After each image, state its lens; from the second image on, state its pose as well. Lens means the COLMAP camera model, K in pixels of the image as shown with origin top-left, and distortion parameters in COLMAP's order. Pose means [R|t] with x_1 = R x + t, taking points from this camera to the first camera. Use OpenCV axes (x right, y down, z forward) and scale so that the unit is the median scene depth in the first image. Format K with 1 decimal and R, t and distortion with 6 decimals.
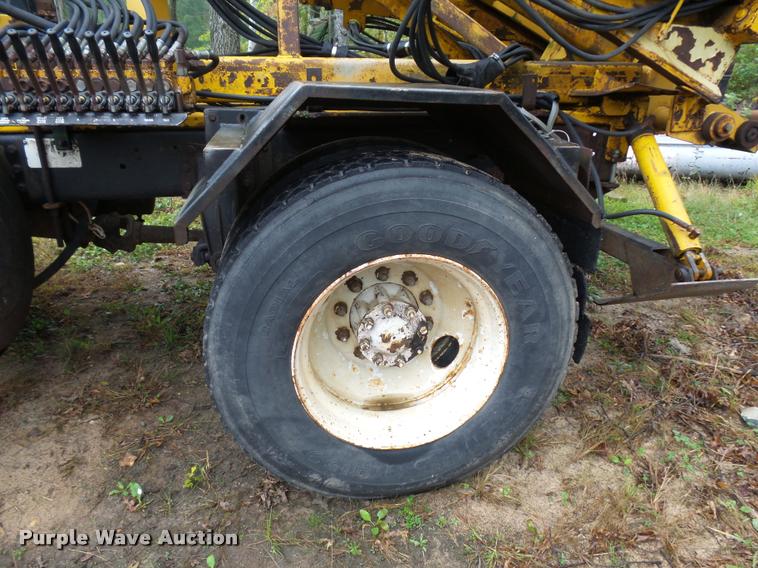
lens RADIAL K [[512.8, 0, 364.6], [0, 512.8, 282.5], [0, 0, 1]] dist [-0.005136, -0.005088]
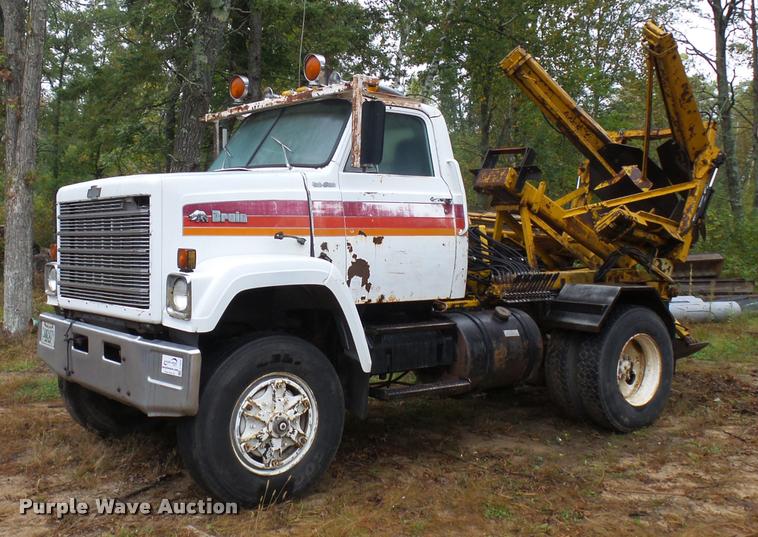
lens RADIAL K [[862.7, 0, 379.5], [0, 862.7, 264.7], [0, 0, 1]] dist [0.004007, 0.000000]
pose [[0.878381, -0.026287, 0.477237, -3.206333], [0.184550, 0.939706, -0.287914, 0.651726], [-0.440894, 0.340972, 0.830271, -2.408015]]
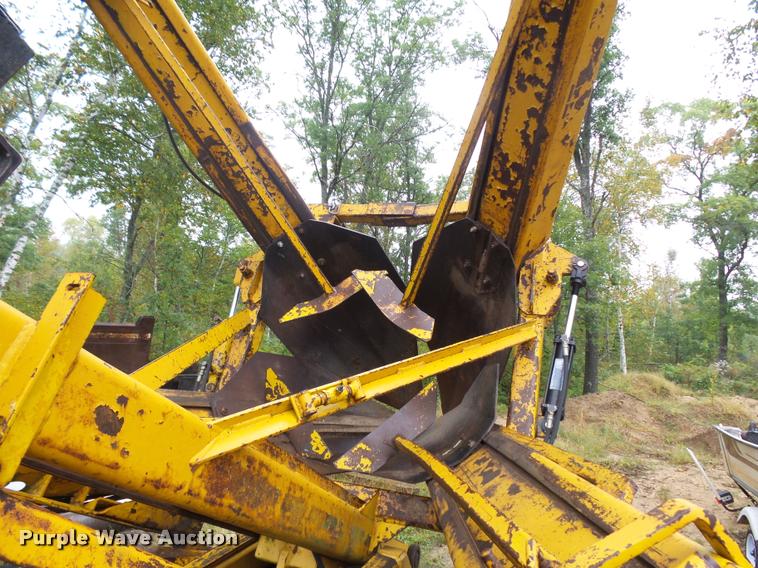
lens RADIAL K [[512.8, 0, 377.5], [0, 512.8, 281.1], [0, 0, 1]] dist [-0.005136, -0.005088]
pose [[0.494688, 0.121692, 0.860508, -0.326394], [0.273048, 0.918246, -0.286827, -0.807101], [-0.825063, 0.376850, 0.421017, 0.657311]]
